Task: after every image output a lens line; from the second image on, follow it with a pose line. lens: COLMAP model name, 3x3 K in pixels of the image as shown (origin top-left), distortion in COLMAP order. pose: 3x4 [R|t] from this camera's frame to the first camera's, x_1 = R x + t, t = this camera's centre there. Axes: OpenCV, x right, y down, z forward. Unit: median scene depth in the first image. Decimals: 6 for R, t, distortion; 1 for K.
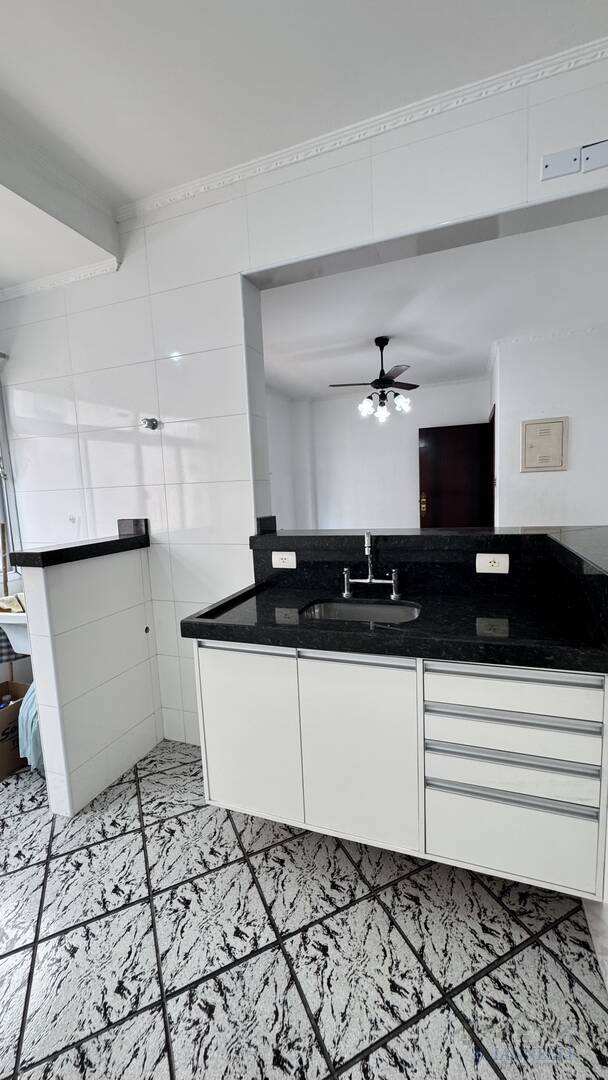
lens RADIAL K [[433.7, 0, 304.0], [0, 433.7, 540.0], [0, 0, 1]] dist [-0.003712, 0.000067]
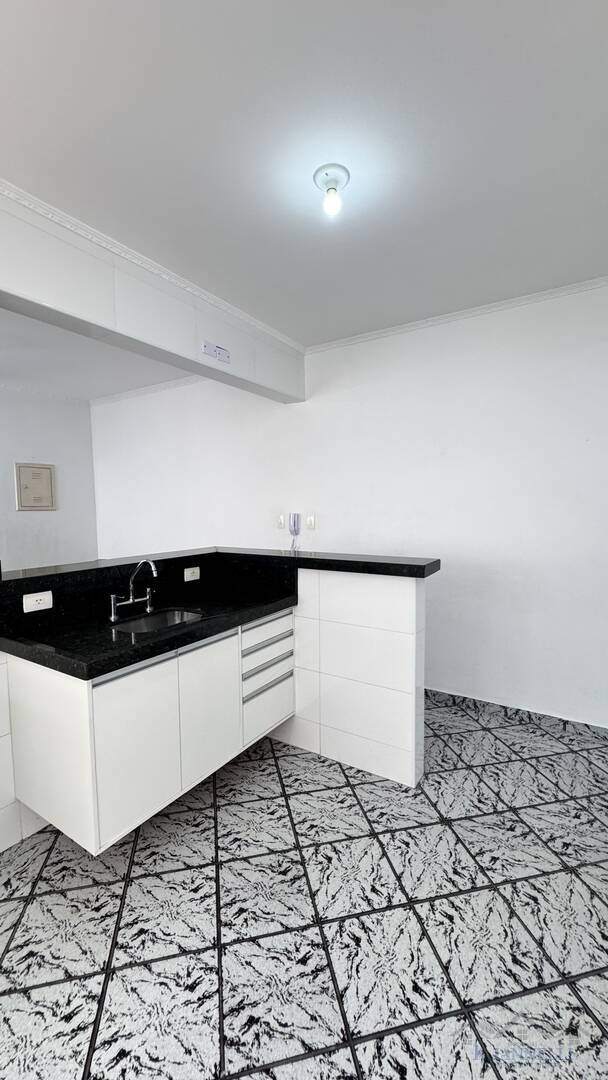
lens RADIAL K [[433.7, 0, 304.0], [0, 433.7, 540.0], [0, 0, 1]] dist [-0.003712, 0.000067]
pose [[0.215830, -0.033205, 0.975866, -1.132695], [0.115636, 0.993258, 0.008222, -0.037846], [-0.969560, 0.111071, 0.218214, 0.302647]]
